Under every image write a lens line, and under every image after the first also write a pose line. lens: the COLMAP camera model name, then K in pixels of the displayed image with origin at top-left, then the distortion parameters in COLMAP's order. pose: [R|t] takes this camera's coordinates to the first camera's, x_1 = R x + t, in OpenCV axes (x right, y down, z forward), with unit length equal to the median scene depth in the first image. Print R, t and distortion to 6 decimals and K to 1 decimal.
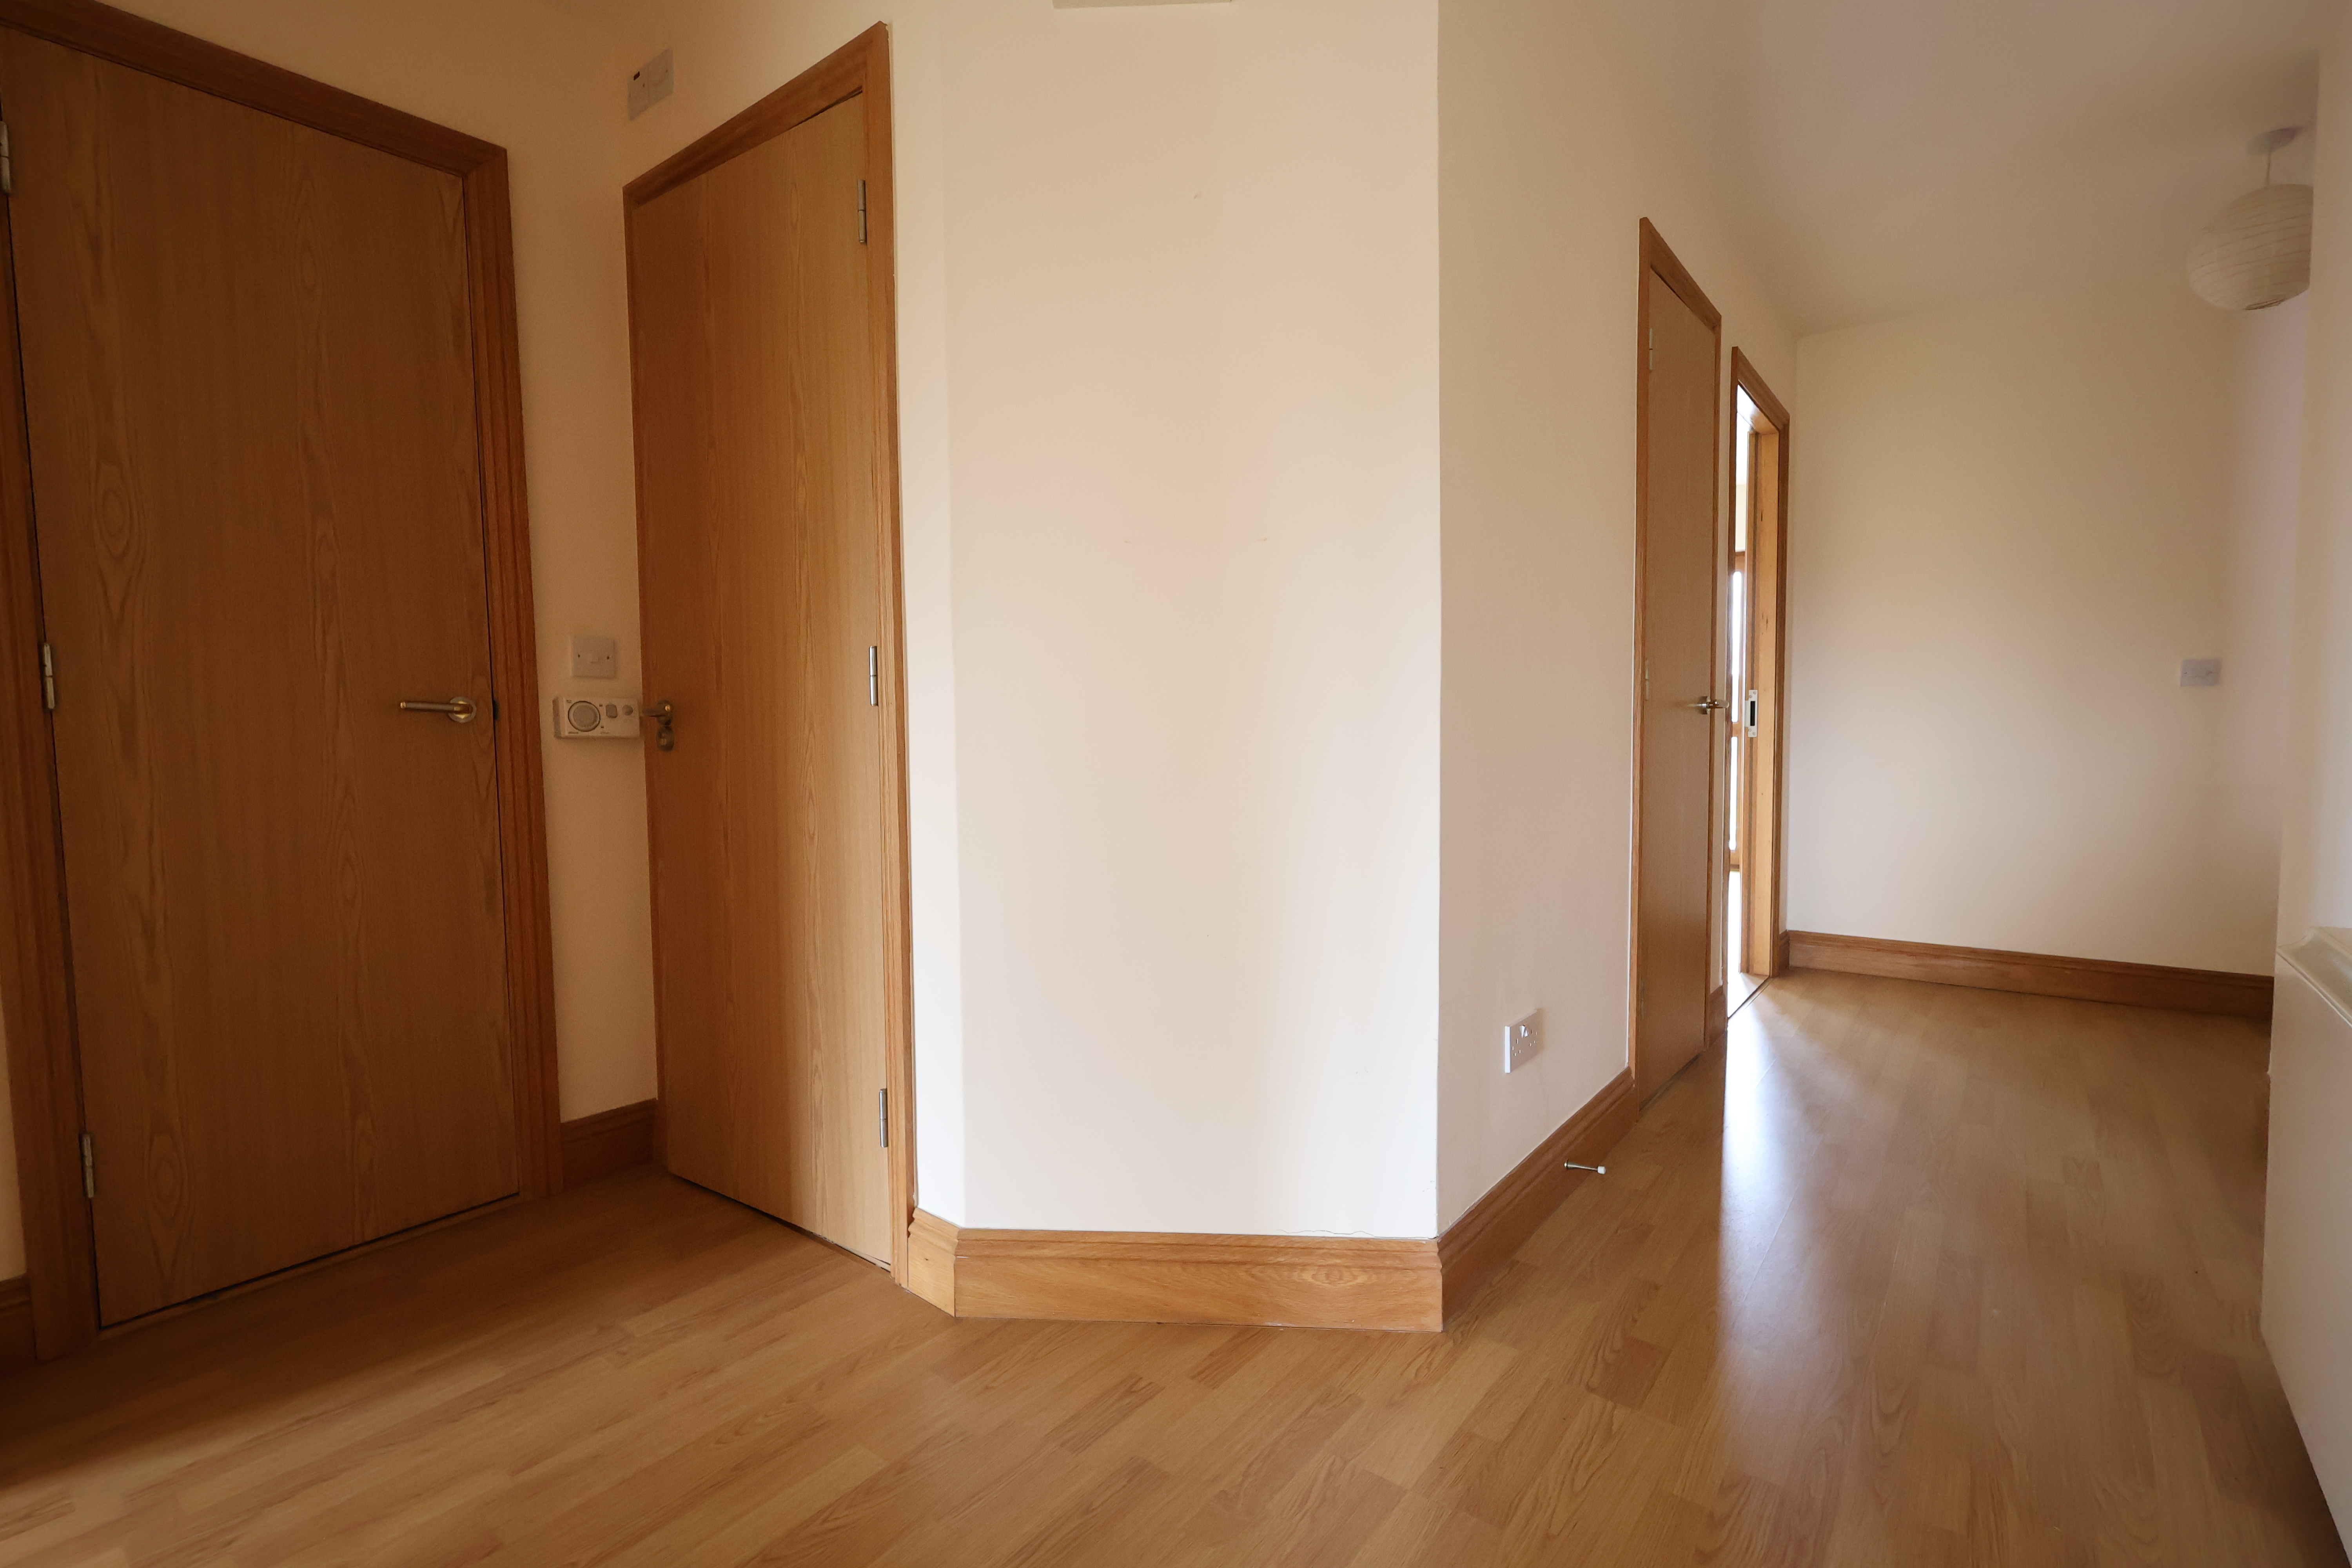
lens RADIAL K [[1074.4, 0, 1182.6], [0, 1074.4, 776.3], [0, 0, 1]] dist [-0.010154, 0.000149]
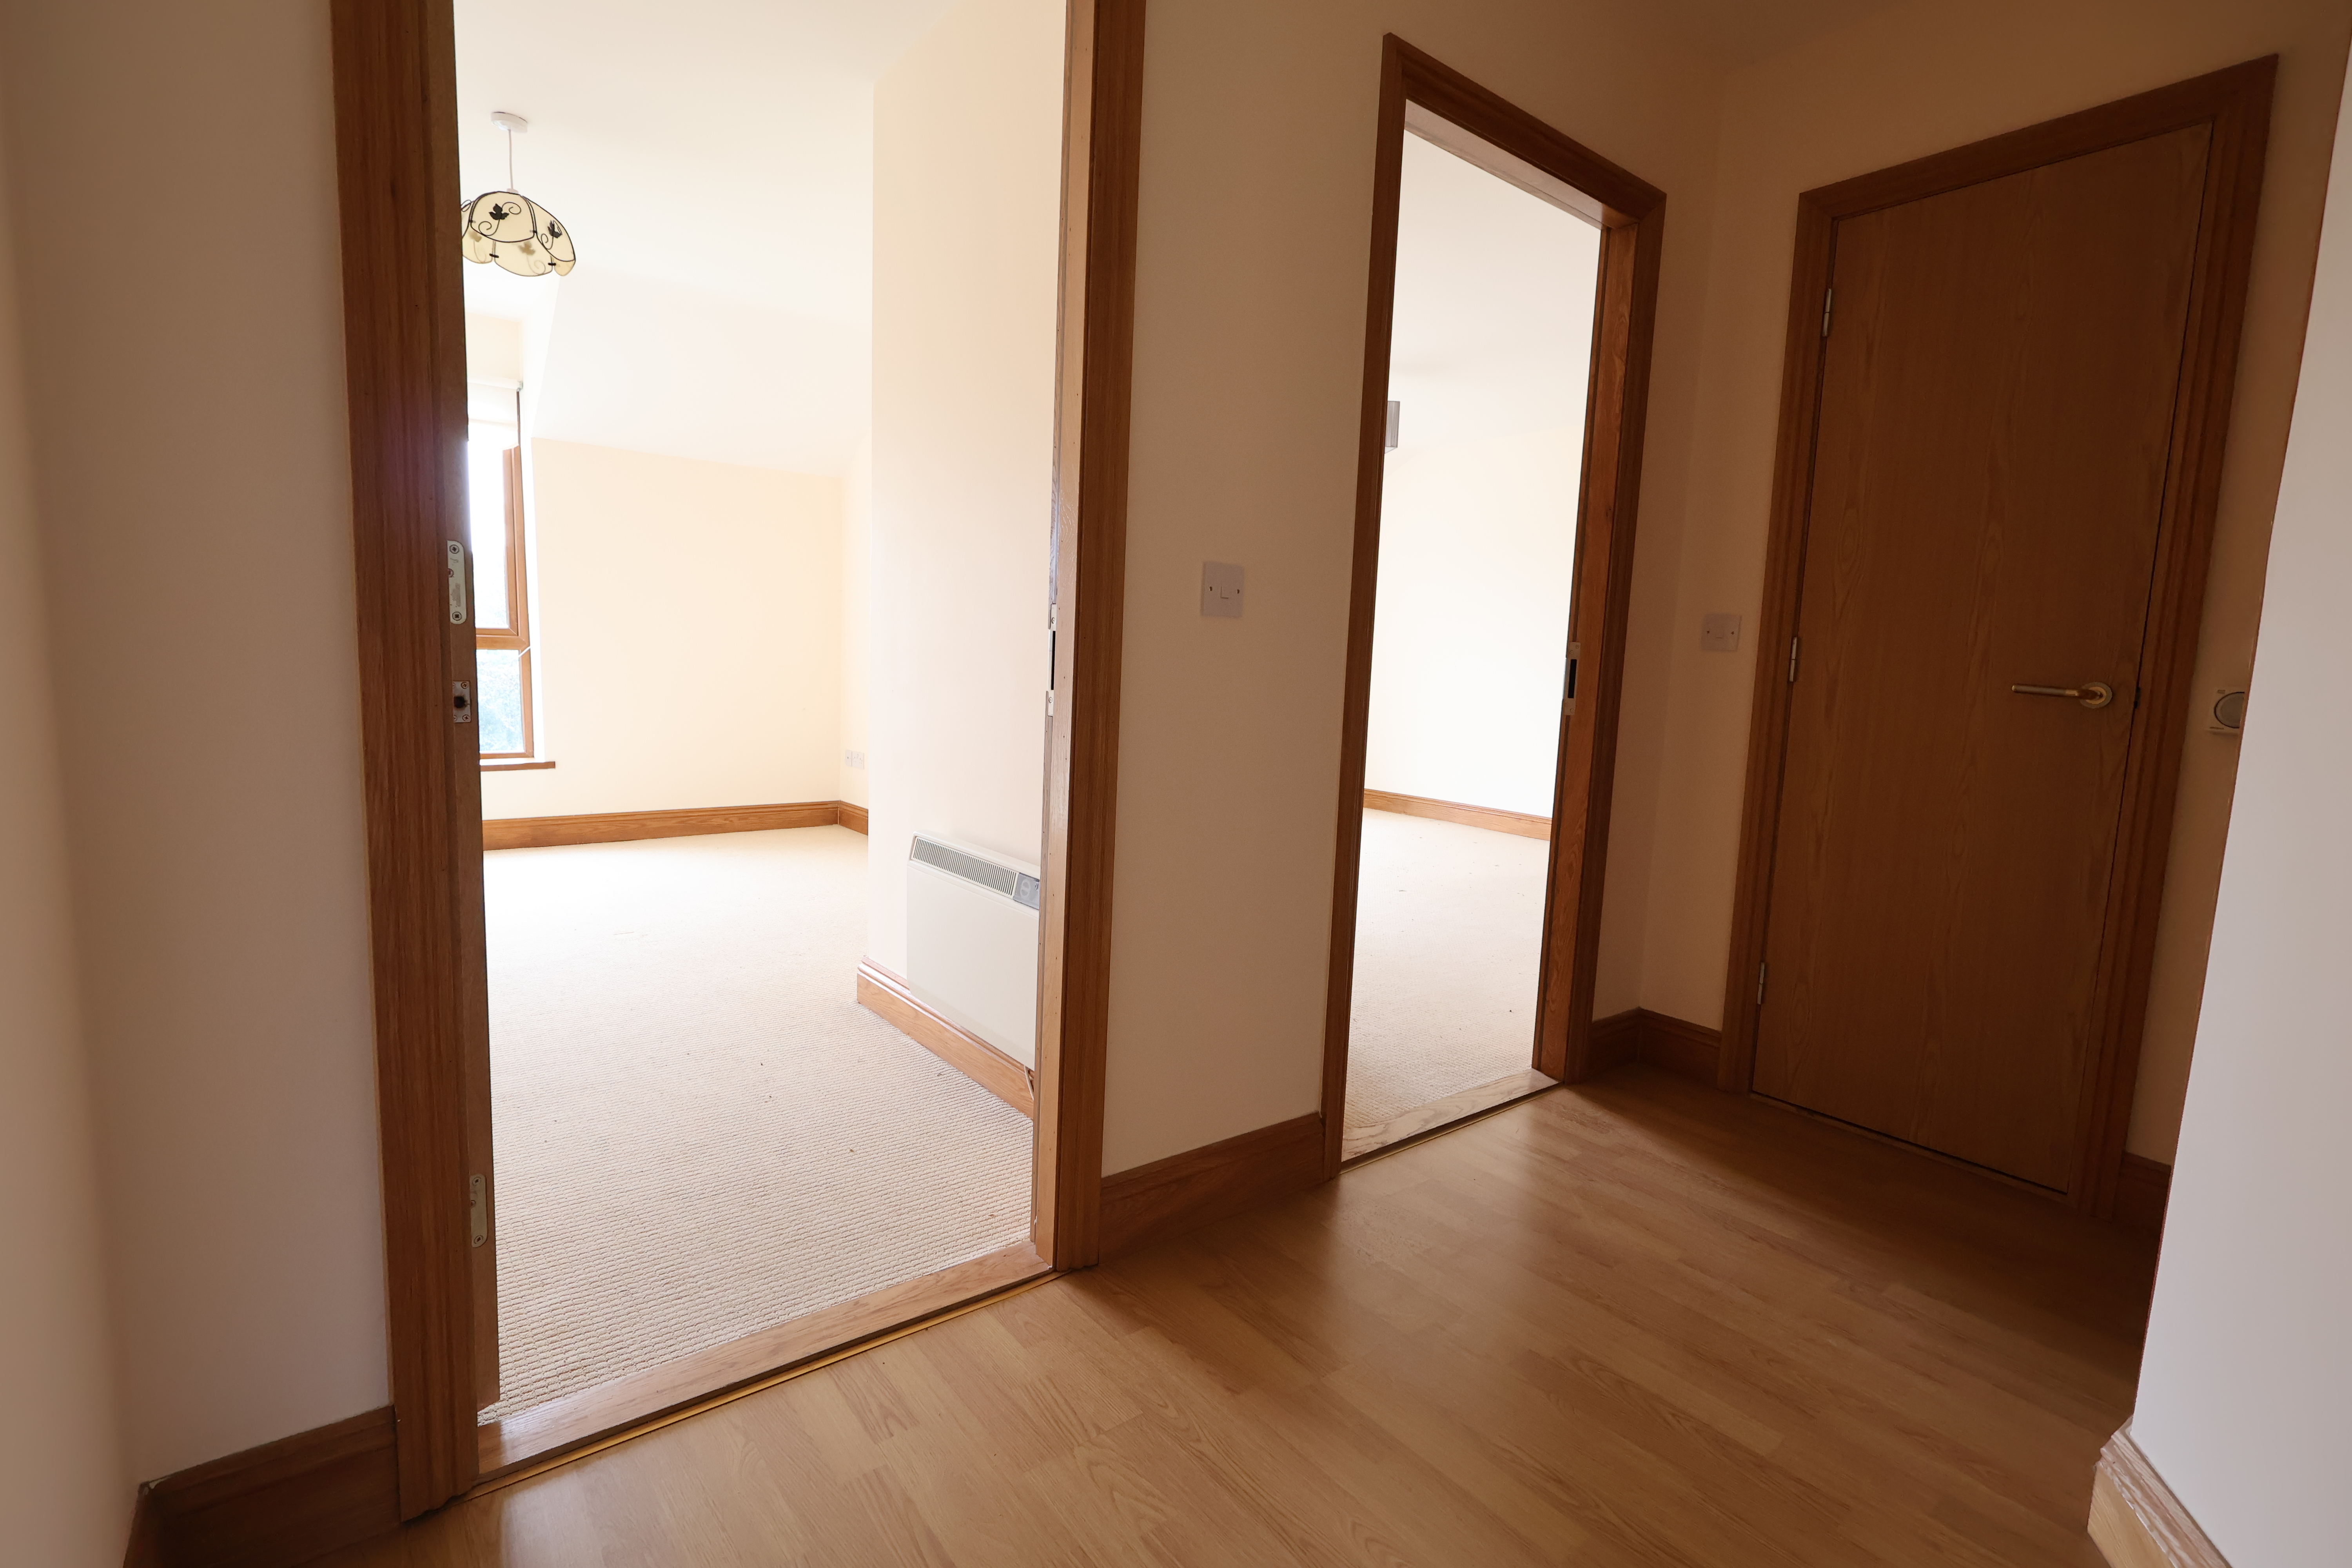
lens RADIAL K [[1074.4, 0, 1182.8], [0, 1074.4, 784.8], [0, 0, 1]] dist [-0.010154, 0.000149]
pose [[-0.253886, 0.112170, -0.960708, 0.602358], [-0.097164, 0.985271, 0.140716, -0.045520], [0.962341, 0.129072, -0.239247, 0.523615]]
